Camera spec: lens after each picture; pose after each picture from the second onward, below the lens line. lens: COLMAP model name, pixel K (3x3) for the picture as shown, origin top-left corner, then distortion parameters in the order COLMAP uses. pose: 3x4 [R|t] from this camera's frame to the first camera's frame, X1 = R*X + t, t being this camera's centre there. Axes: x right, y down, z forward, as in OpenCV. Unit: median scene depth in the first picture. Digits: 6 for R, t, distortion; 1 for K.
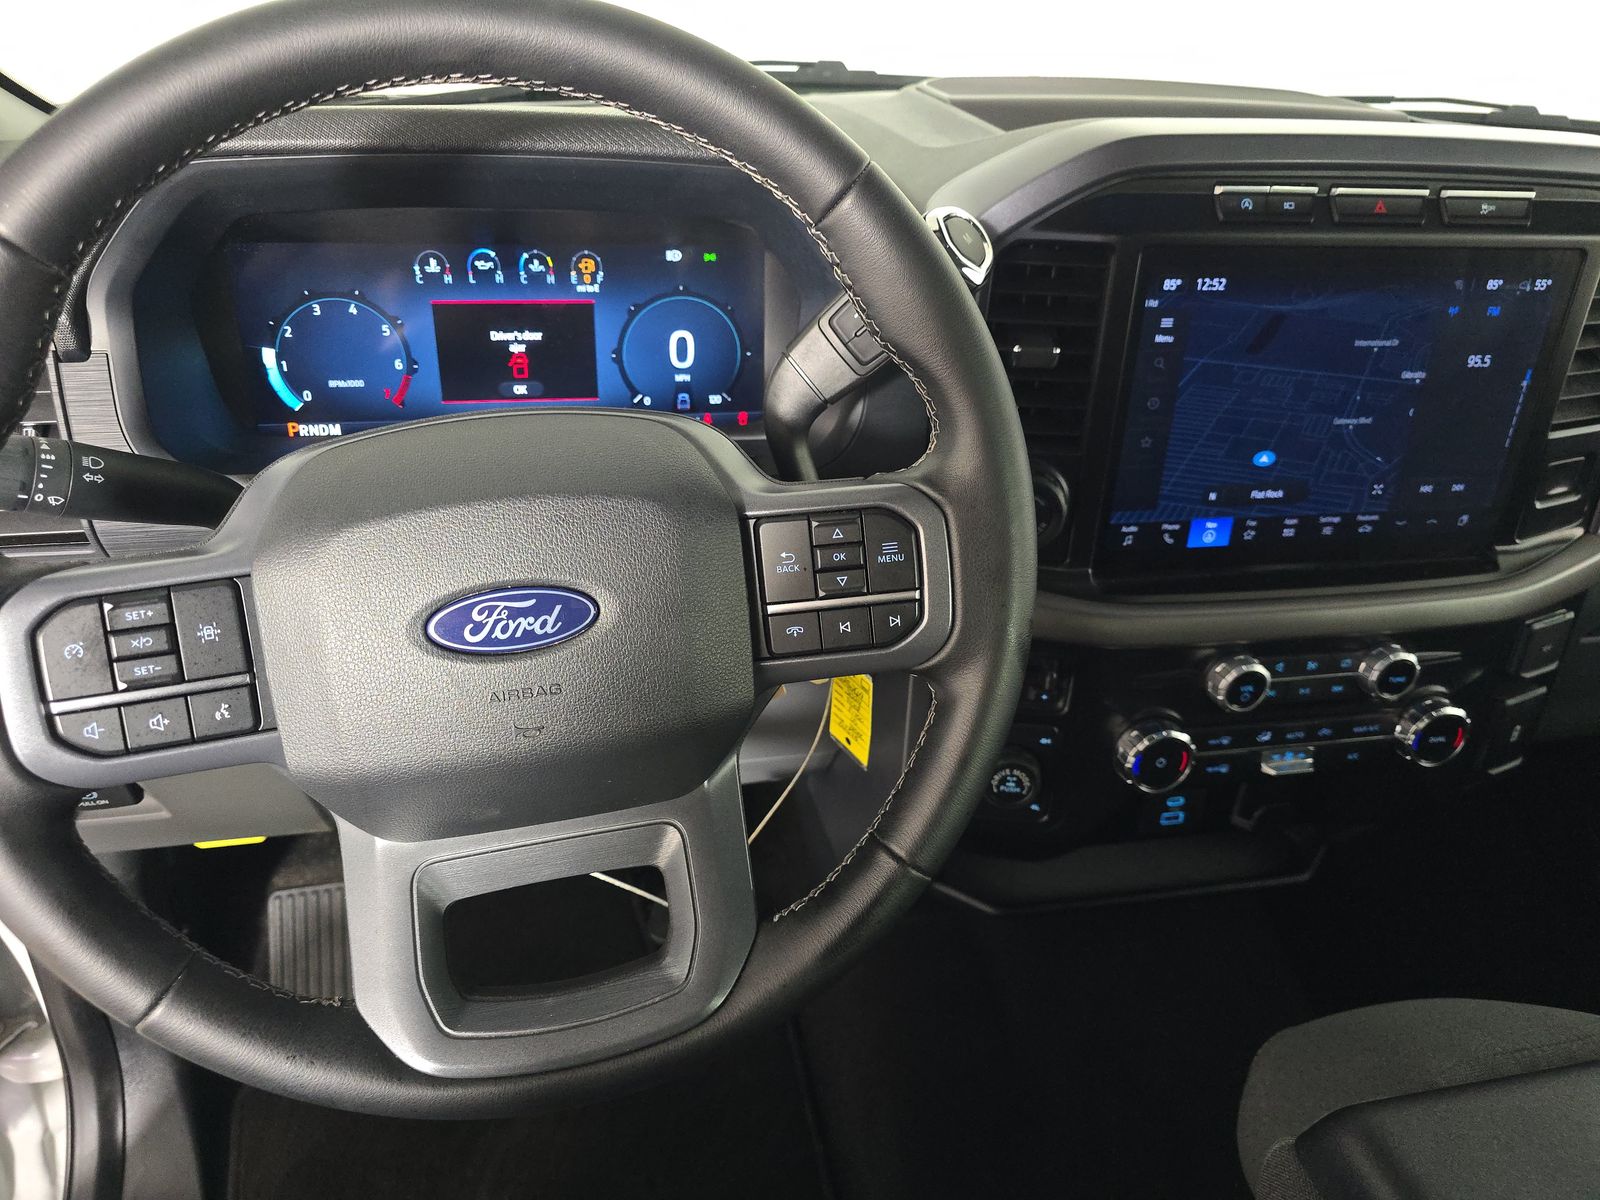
lens RADIAL K [[1078.1, 0, 783.9], [0, 1078.1, 591.6], [0, 0, 1]] dist [0.039045, -0.028468]
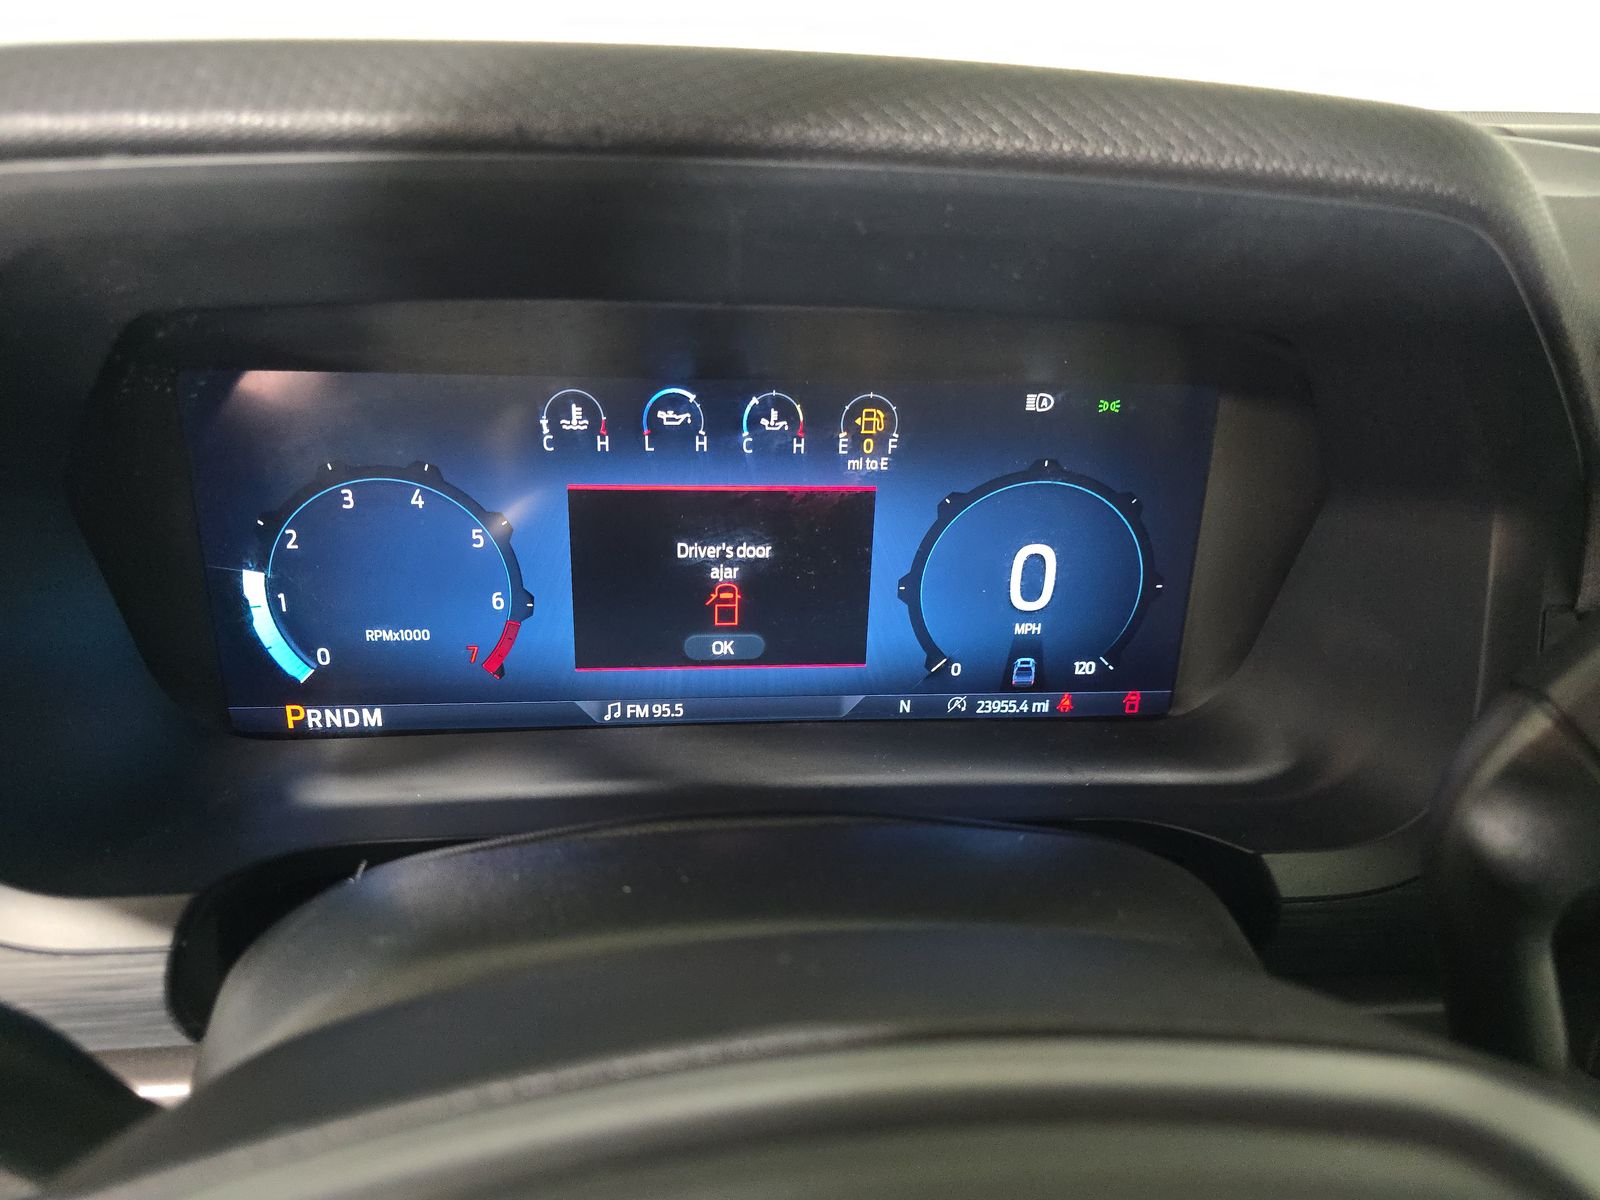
lens RADIAL K [[1078.1, 0, 799.4], [0, 1078.1, 593.9], [0, 0, 1]] dist [0.039045, -0.028468]
pose [[0.995020, 0.034093, -0.093665, -0.169886], [-0.043149, 0.994405, -0.096422, -0.175301], [0.089853, 0.099984, 0.990924, 0.519003]]
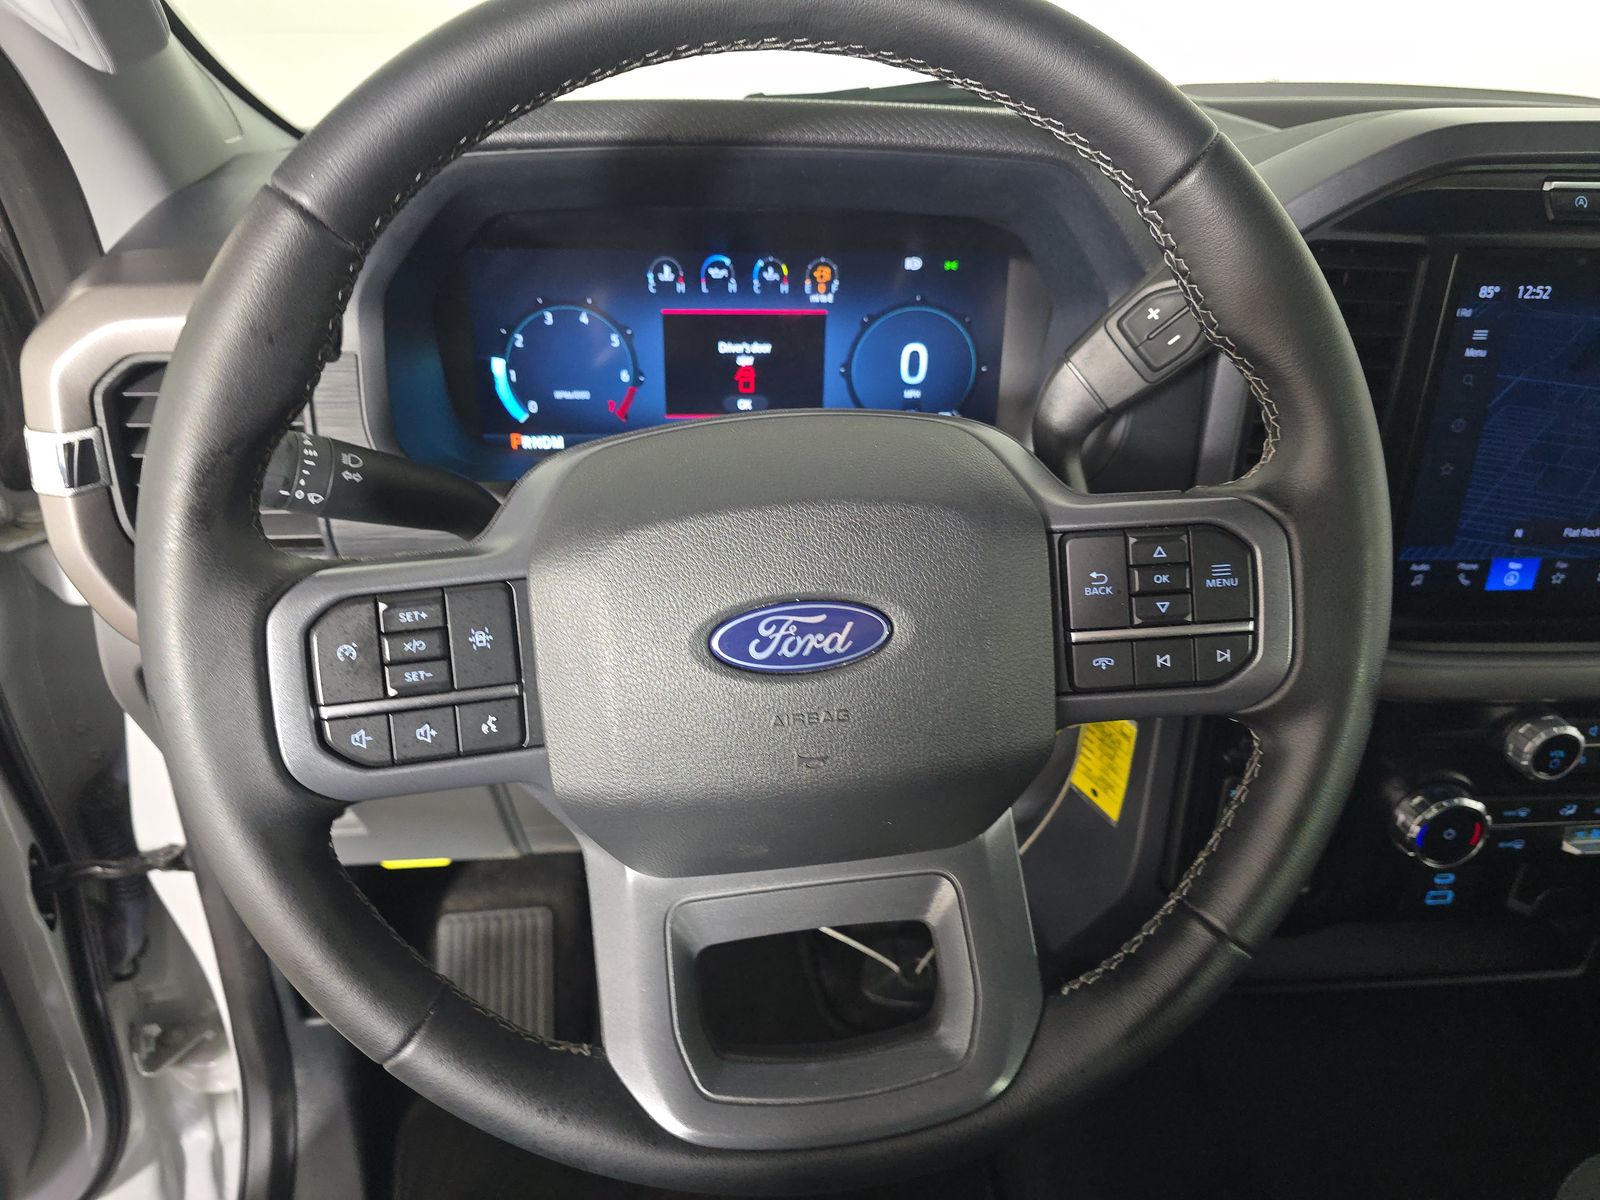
lens RADIAL K [[1078.1, 0, 795.0], [0, 1078.1, 596.0], [0, 0, 1]] dist [0.039045, -0.028468]
pose [[0.994362, 0.031275, -0.101326, -0.103911], [-0.034839, 0.998828, -0.033589, 0.014171], [0.100157, 0.036930, 0.994286, 0.065707]]
